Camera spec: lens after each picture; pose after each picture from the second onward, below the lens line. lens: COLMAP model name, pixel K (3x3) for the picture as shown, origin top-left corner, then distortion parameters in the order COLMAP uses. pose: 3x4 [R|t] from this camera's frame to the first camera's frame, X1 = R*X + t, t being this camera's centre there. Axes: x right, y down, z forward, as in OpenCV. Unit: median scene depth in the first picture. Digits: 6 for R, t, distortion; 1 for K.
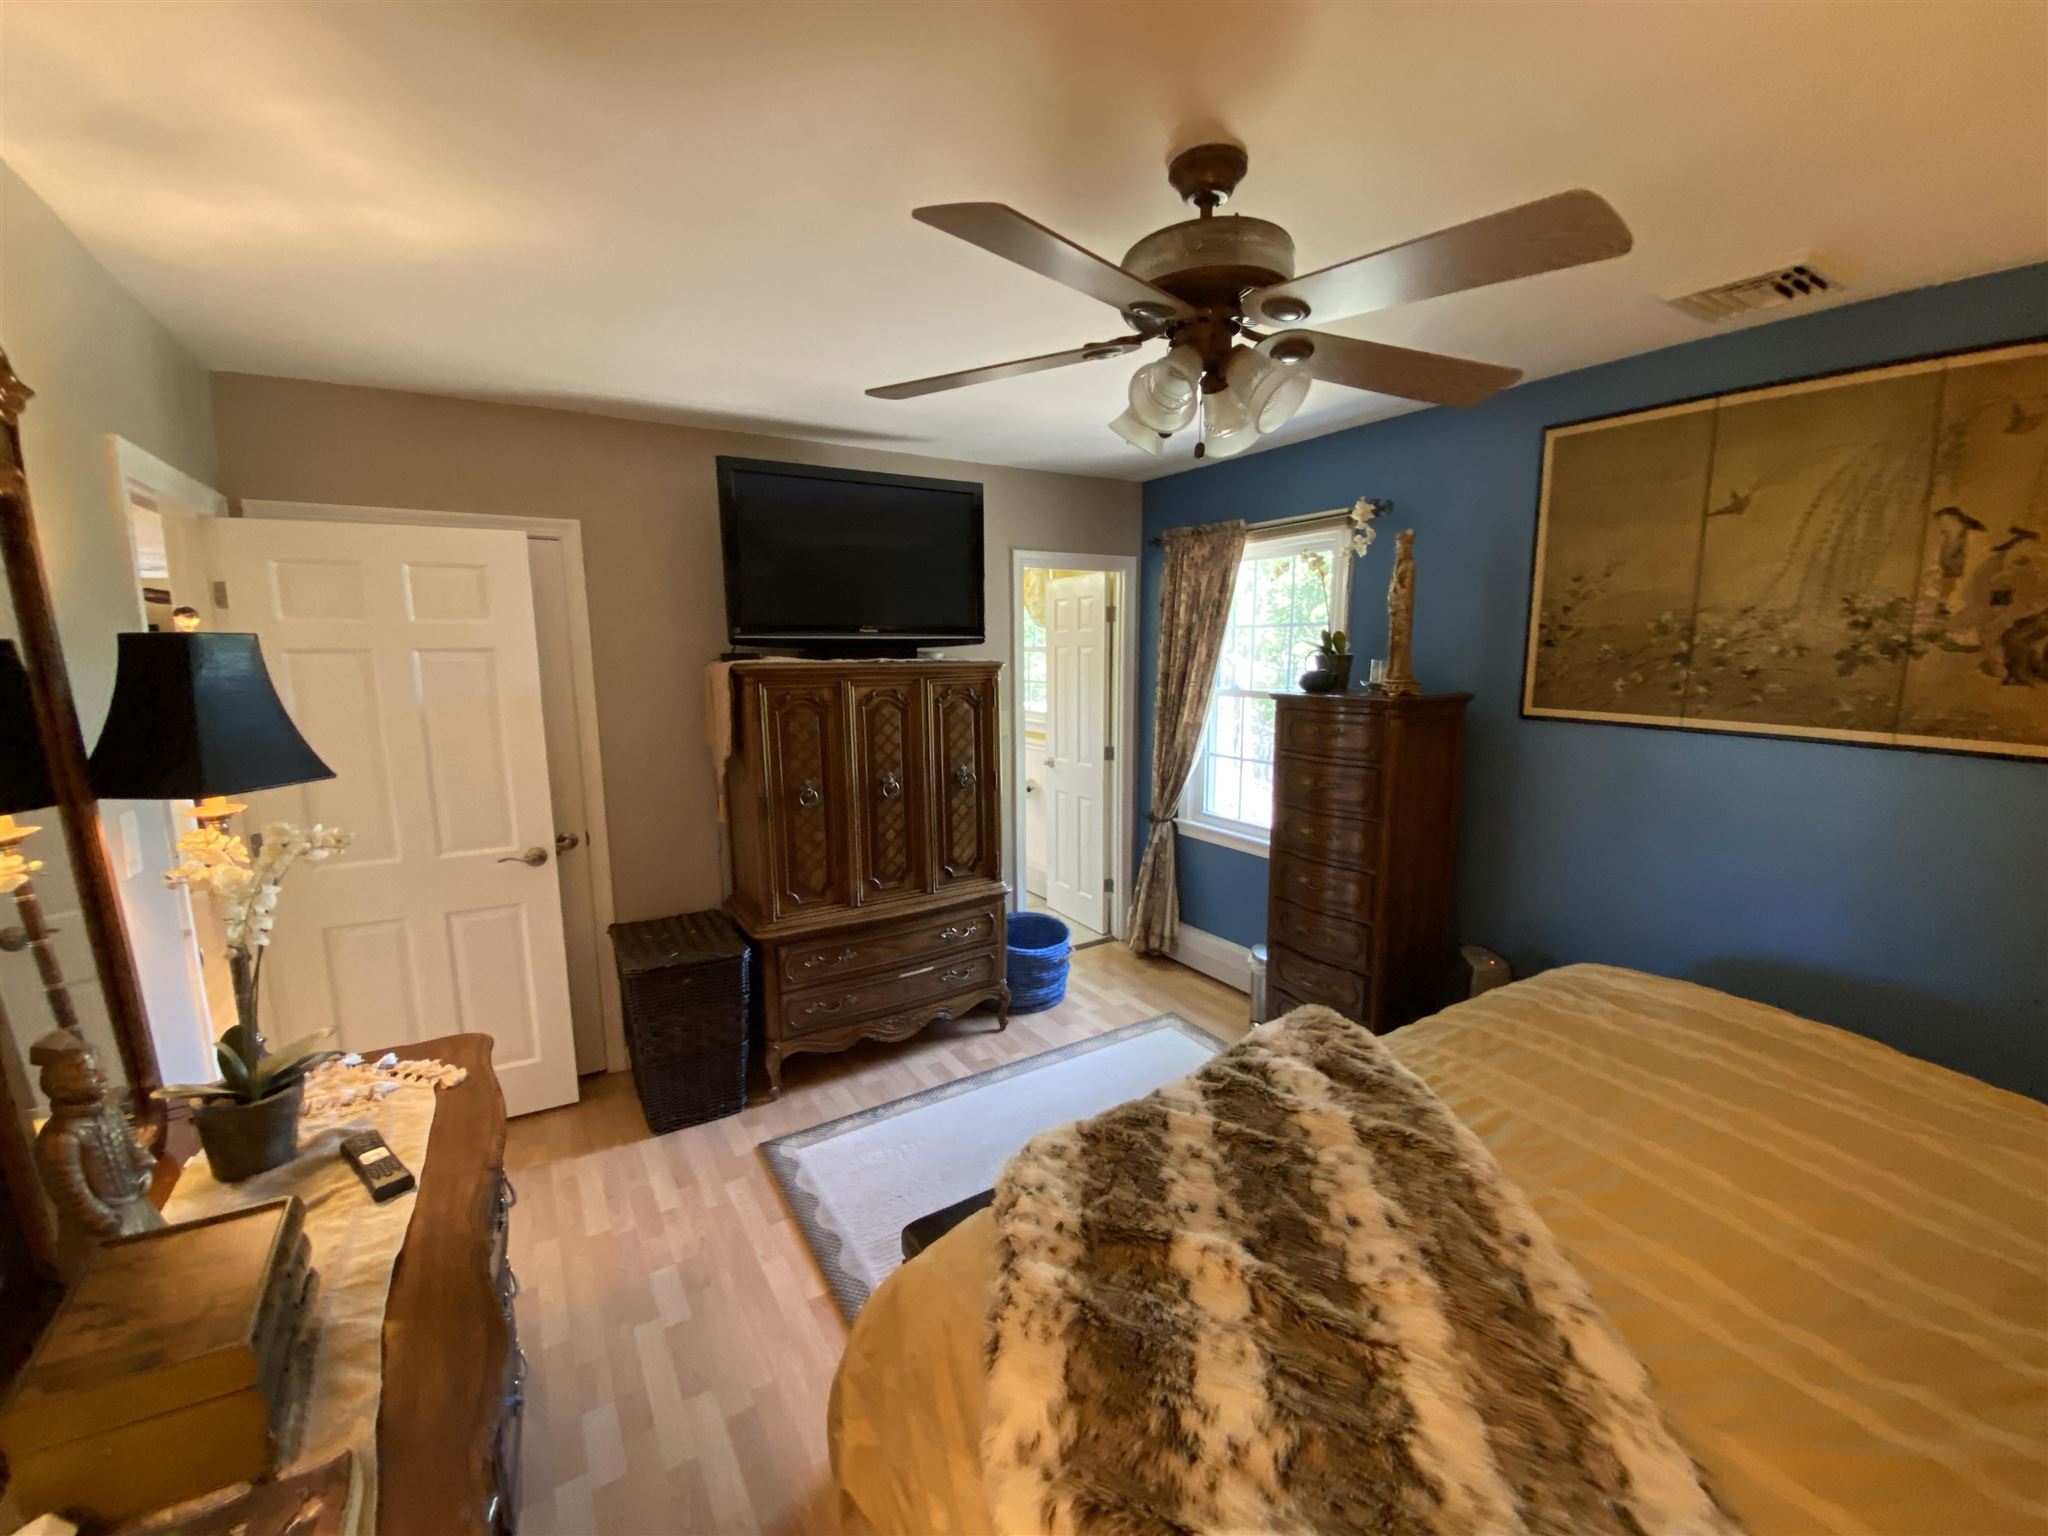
lens RADIAL K [[830.9, 0, 1035.0], [0, 830.9, 776.7], [0, 0, 1]] dist [0.013650, -0.016851]
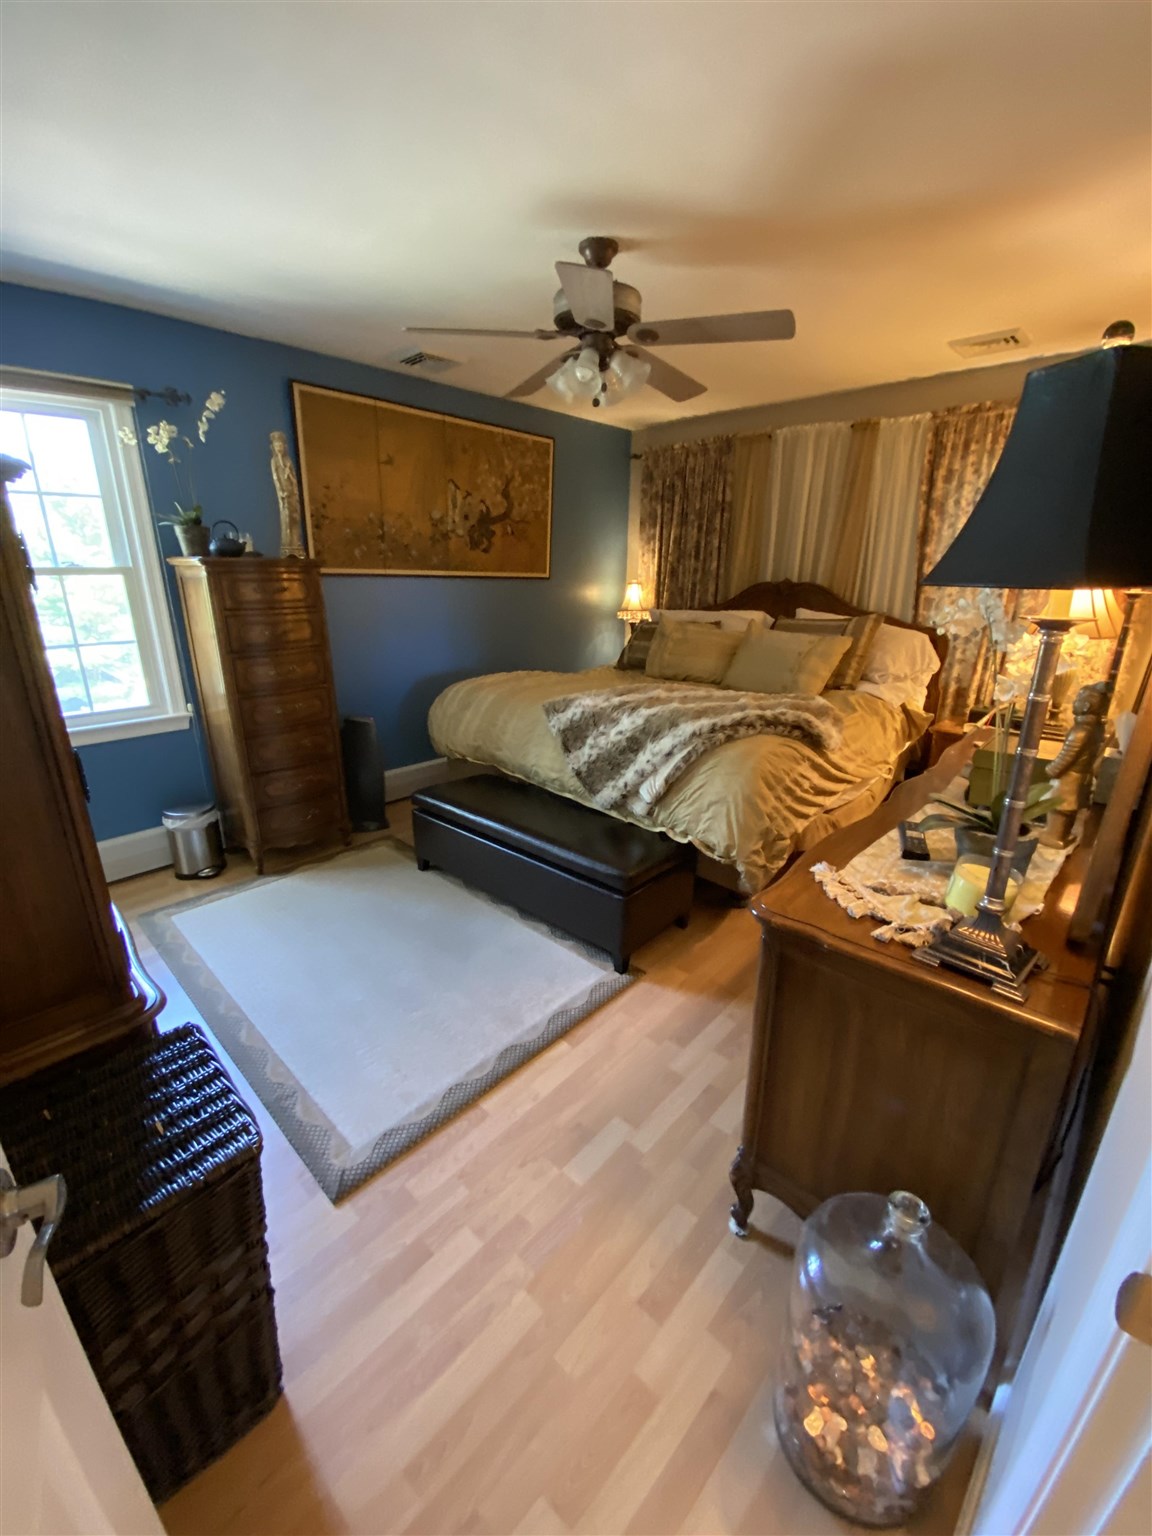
lens RADIAL K [[623.2, 0, 573.7], [0, 623.2, 774.4], [0, 0, 1]] dist [0.013650, -0.016851]
pose [[-0.248733, -0.296022, 0.922227, -0.894224], [0.150632, 0.928744, 0.338741, -0.053232], [-0.956787, 0.223173, -0.186419, 0.962907]]
